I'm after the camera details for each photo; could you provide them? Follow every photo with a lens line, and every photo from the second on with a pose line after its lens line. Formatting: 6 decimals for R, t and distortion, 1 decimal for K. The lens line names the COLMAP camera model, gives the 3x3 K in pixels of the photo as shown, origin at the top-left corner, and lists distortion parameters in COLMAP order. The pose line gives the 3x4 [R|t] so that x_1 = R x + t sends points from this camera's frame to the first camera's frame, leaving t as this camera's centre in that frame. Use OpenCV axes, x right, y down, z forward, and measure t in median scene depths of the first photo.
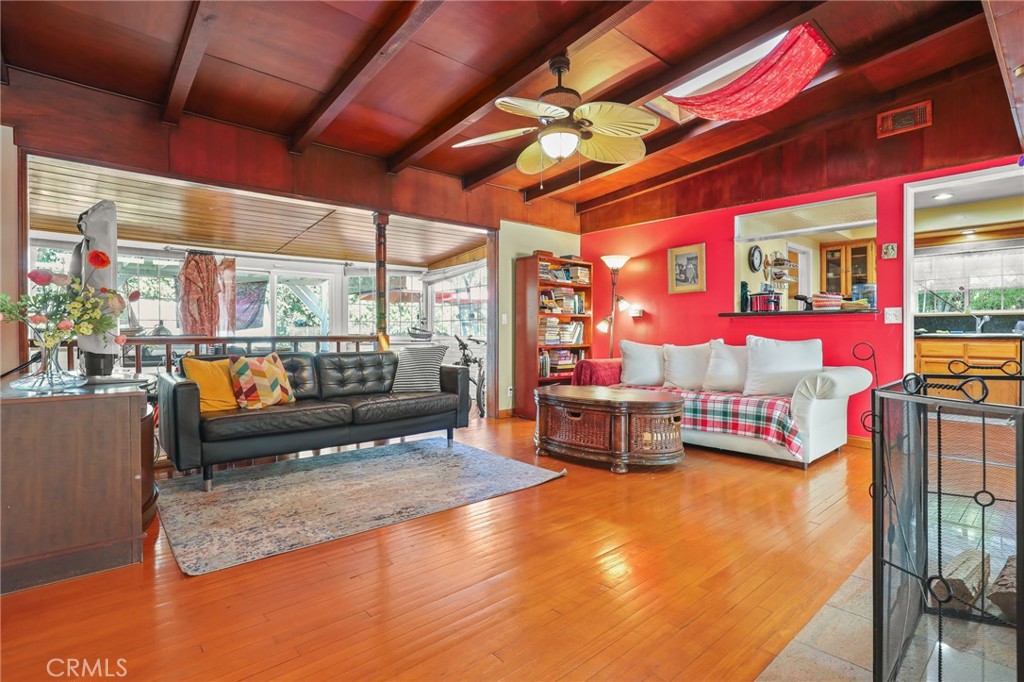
lens RADIAL K [[493.1, 0, 512.1], [0, 493.1, 334.4], [0, 0, 1]] dist [-0.015928, 0.000094]
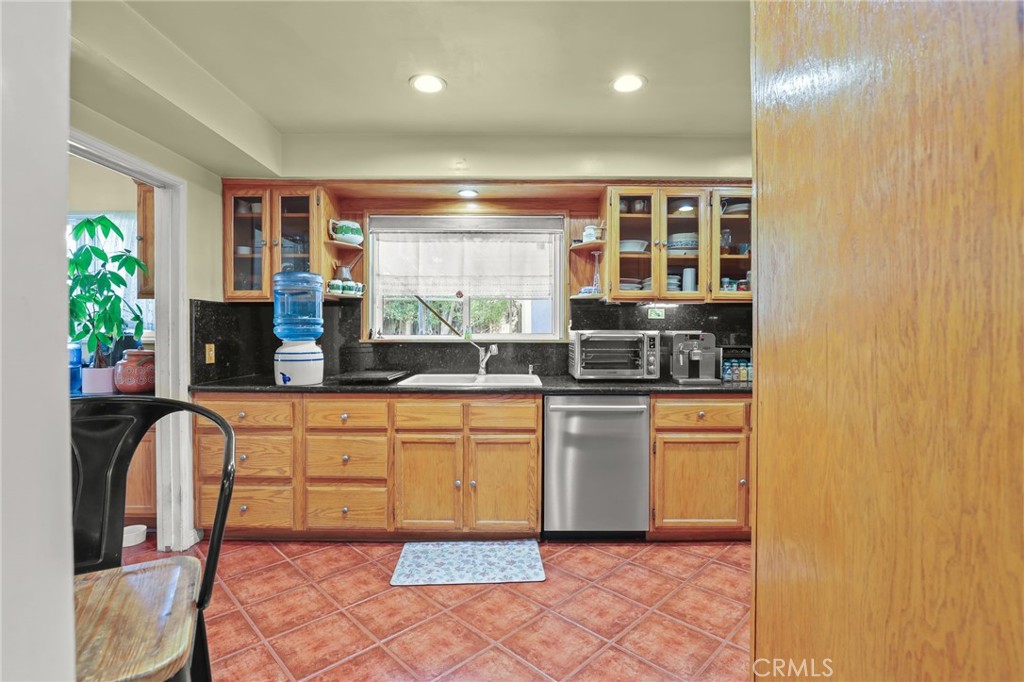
lens RADIAL K [[493.1, 0, 512.6], [0, 493.1, 340.2], [0, 0, 1]] dist [-0.015928, 0.000094]
pose [[0.659755, -0.007088, 0.751448, 0.523531], [0.006077, 0.999973, 0.004097, -0.041932], [-0.751456, 0.001863, 0.659780, 0.563597]]
